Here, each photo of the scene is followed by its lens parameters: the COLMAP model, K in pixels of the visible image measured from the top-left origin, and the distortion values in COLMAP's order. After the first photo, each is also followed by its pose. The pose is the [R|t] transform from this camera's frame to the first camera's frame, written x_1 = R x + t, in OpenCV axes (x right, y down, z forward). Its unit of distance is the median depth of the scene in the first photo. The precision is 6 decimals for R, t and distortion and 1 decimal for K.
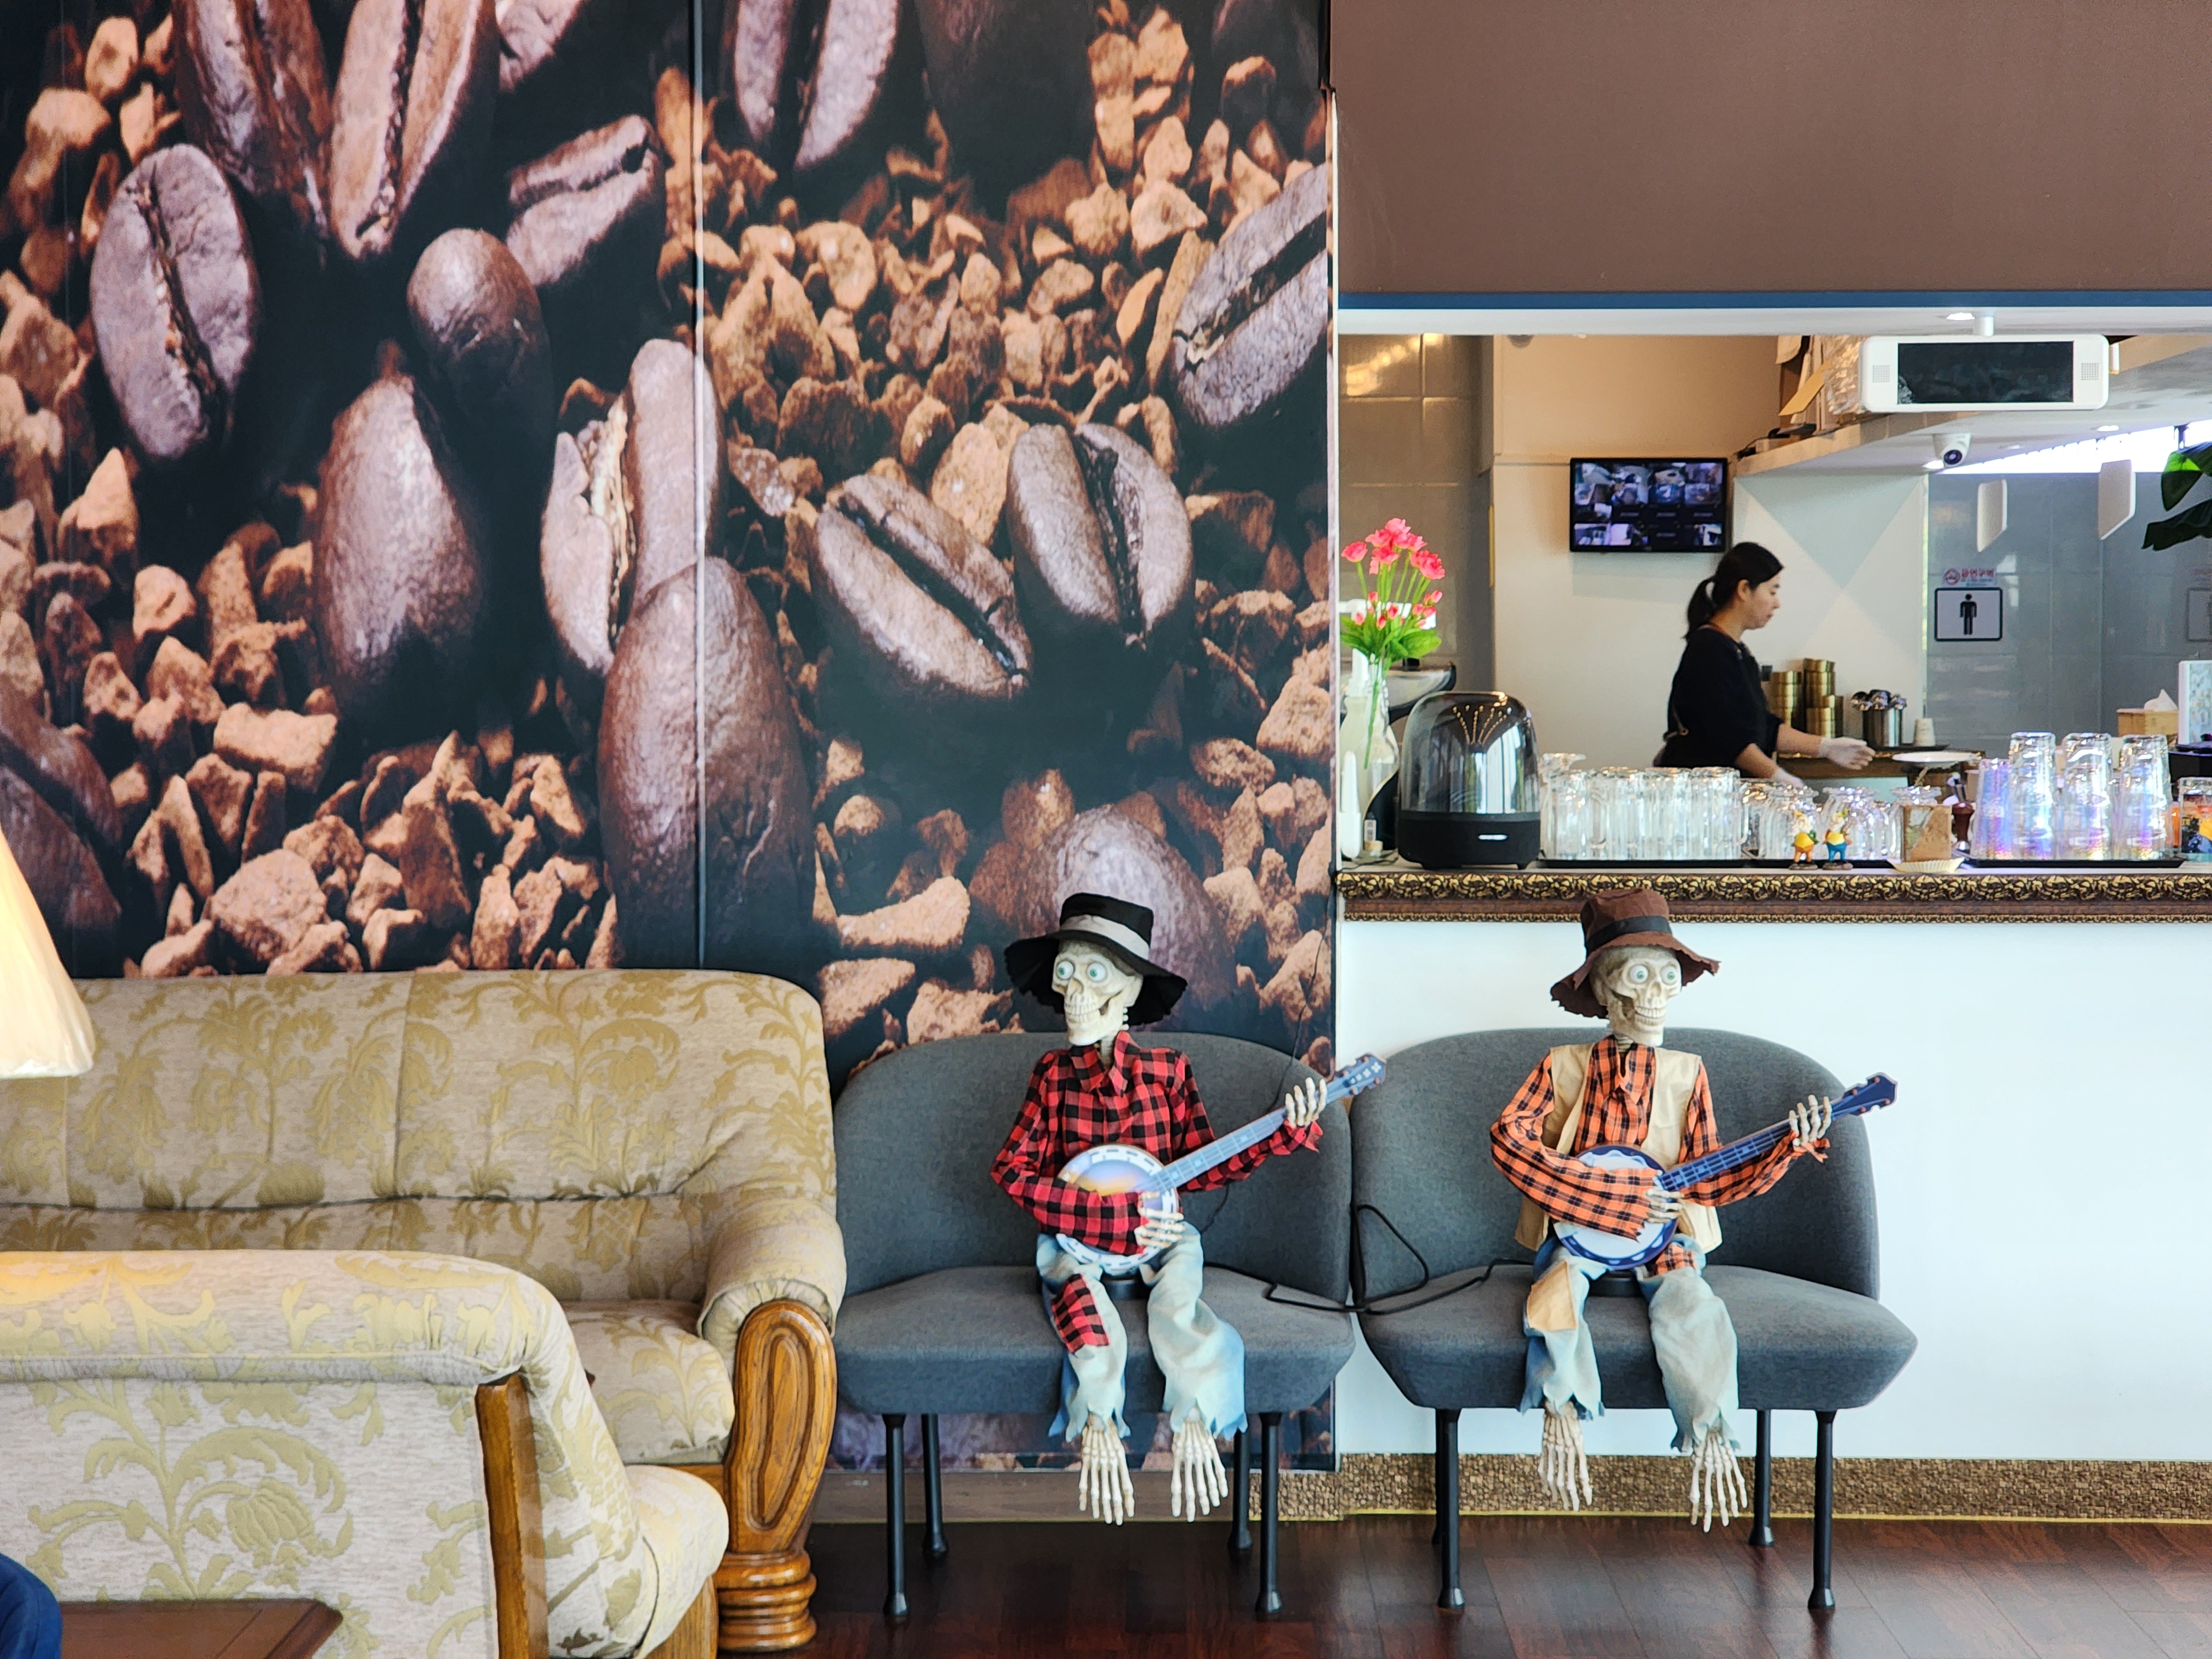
lens RADIAL K [[4481.1, 0, 1105.4], [0, 4481.1, 826.1], [0, 0, 1]] dist [-0.024701, 0.000000]
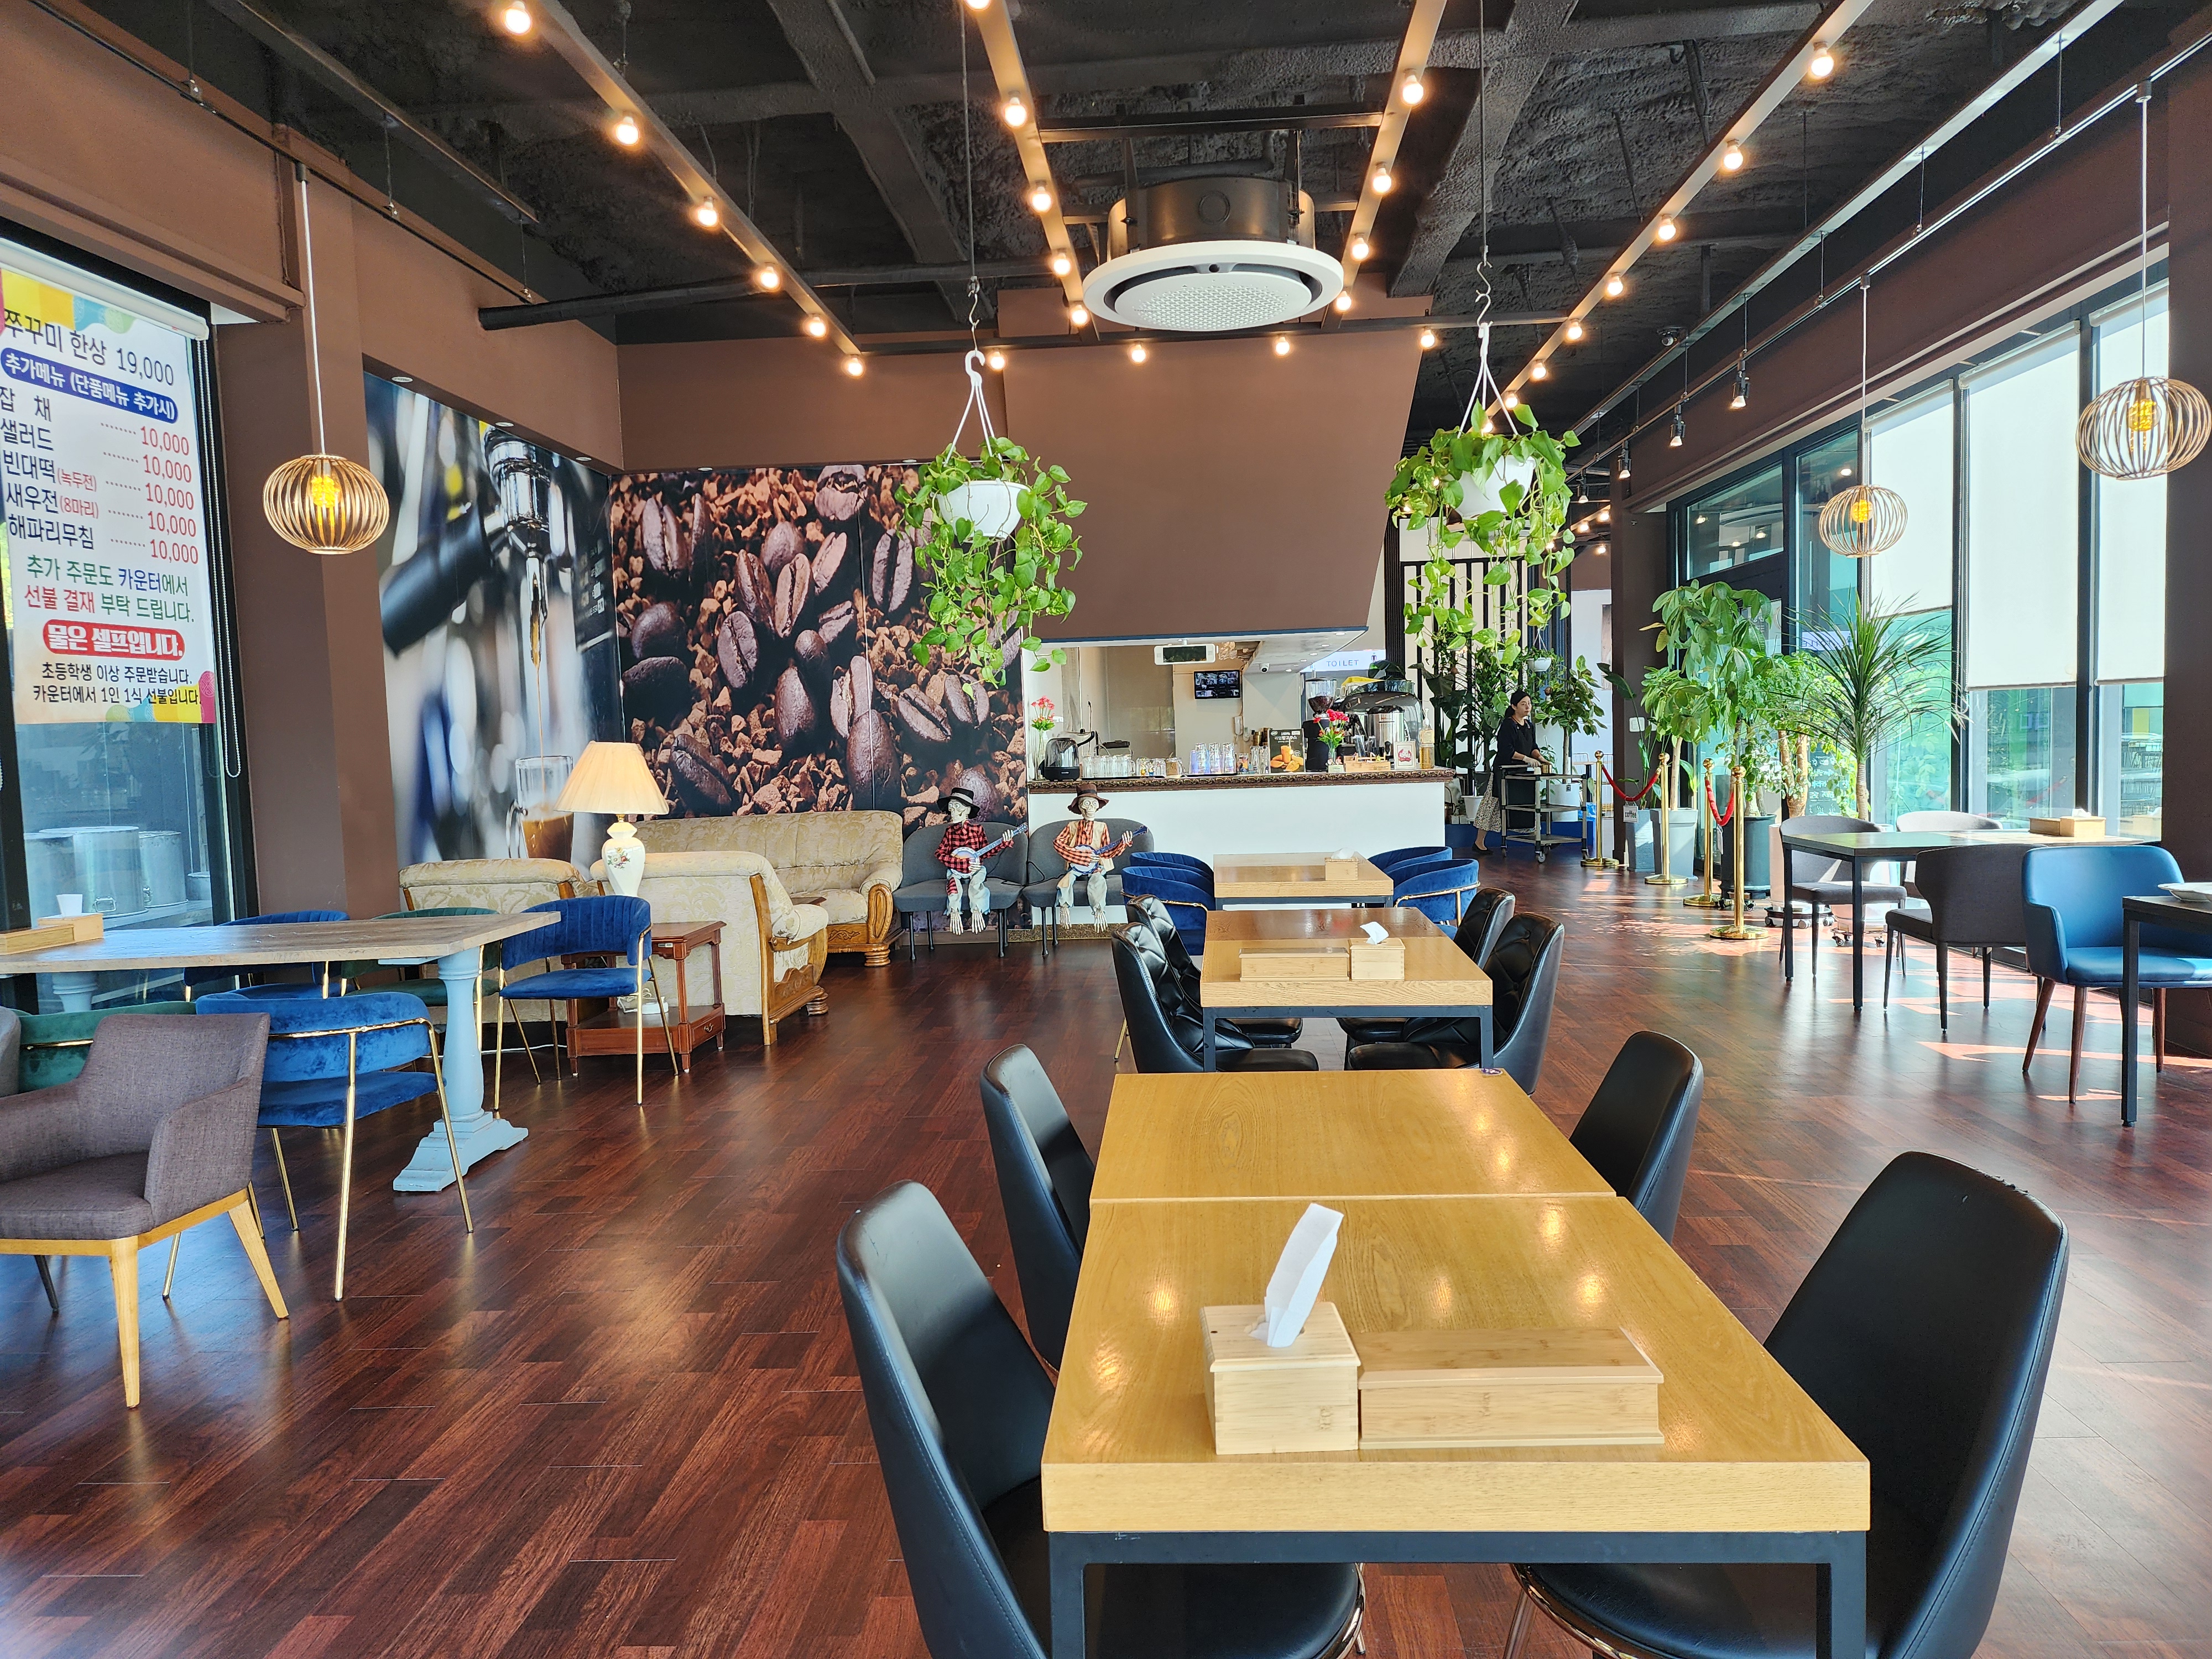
lens RADIAL K [[1475.4, 0, 1127.1], [0, 1475.4, 868.0], [0, 0, 1]] dist [0.000026, -0.001035]
pose [[0.999464, -0.025495, -0.020557, 0.168838], [0.026529, 0.998311, 0.051690, 0.021227], [0.019205, -0.052208, 0.998452, -0.346677]]
